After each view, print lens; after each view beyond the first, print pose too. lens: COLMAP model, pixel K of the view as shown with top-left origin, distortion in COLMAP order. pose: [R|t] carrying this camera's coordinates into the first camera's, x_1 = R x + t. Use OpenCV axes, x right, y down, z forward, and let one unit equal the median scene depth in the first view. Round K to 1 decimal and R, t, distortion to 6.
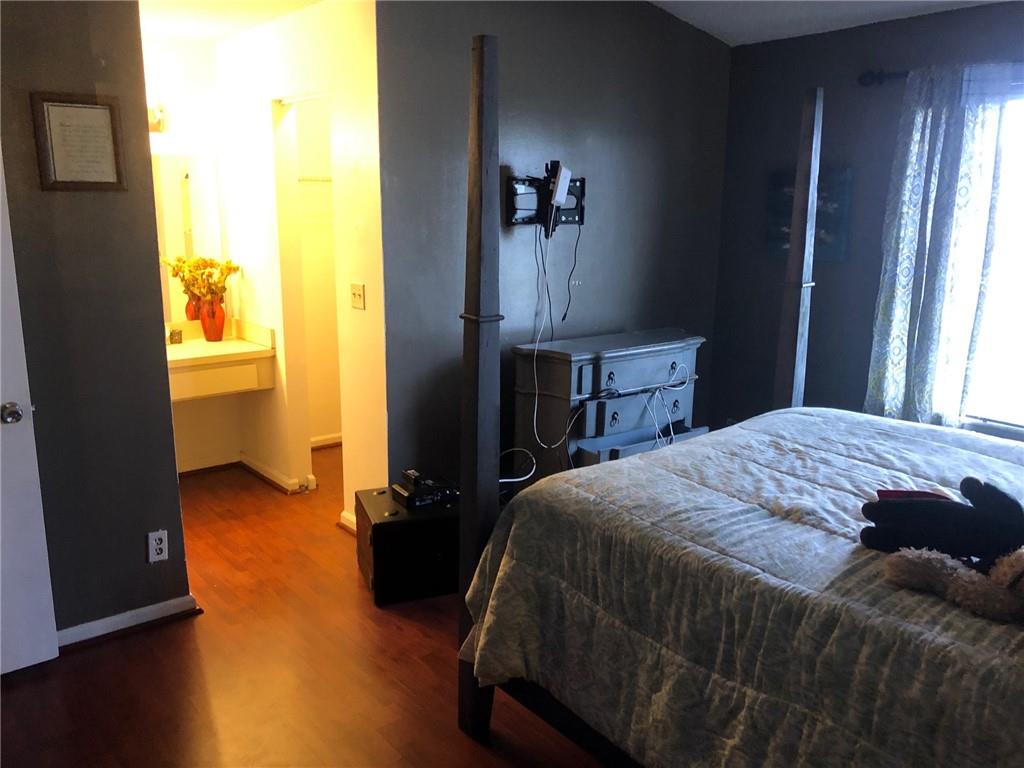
lens RADIAL K [[841.6, 0, 513.7], [0, 841.6, 385.1], [0, 0, 1]] dist [0.030611, -0.032739]
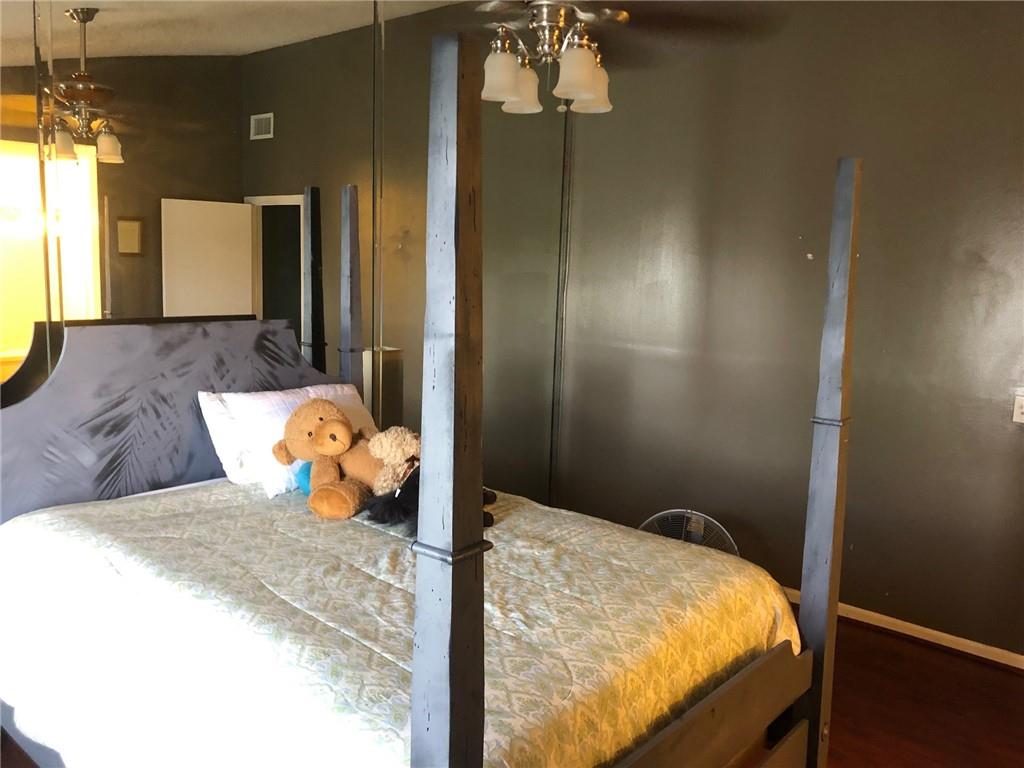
lens RADIAL K [[841.6, 0, 515.0], [0, 841.6, 381.6], [0, 0, 1]] dist [0.030611, -0.032739]
pose [[-0.984136, -0.008289, -0.177223, 0.522841], [-0.072037, 0.931530, 0.356459, -0.460461], [0.162134, 0.363570, -0.917349, 1.851345]]
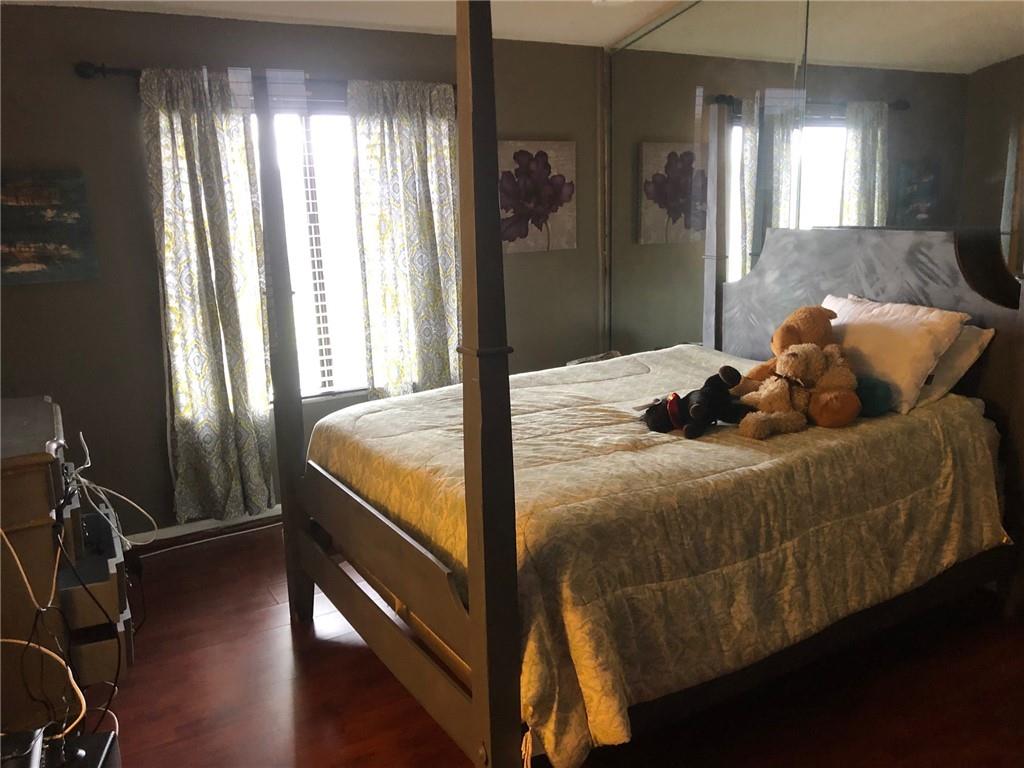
lens RADIAL K [[841.6, 0, 517.5], [0, 841.6, 380.3], [0, 0, 1]] dist [0.030611, -0.032739]
pose [[0.127733, -0.217352, 0.967700, -0.776728], [0.243343, 0.952737, 0.181871, -0.183955], [-0.961493, 0.212253, 0.174587, 0.836315]]
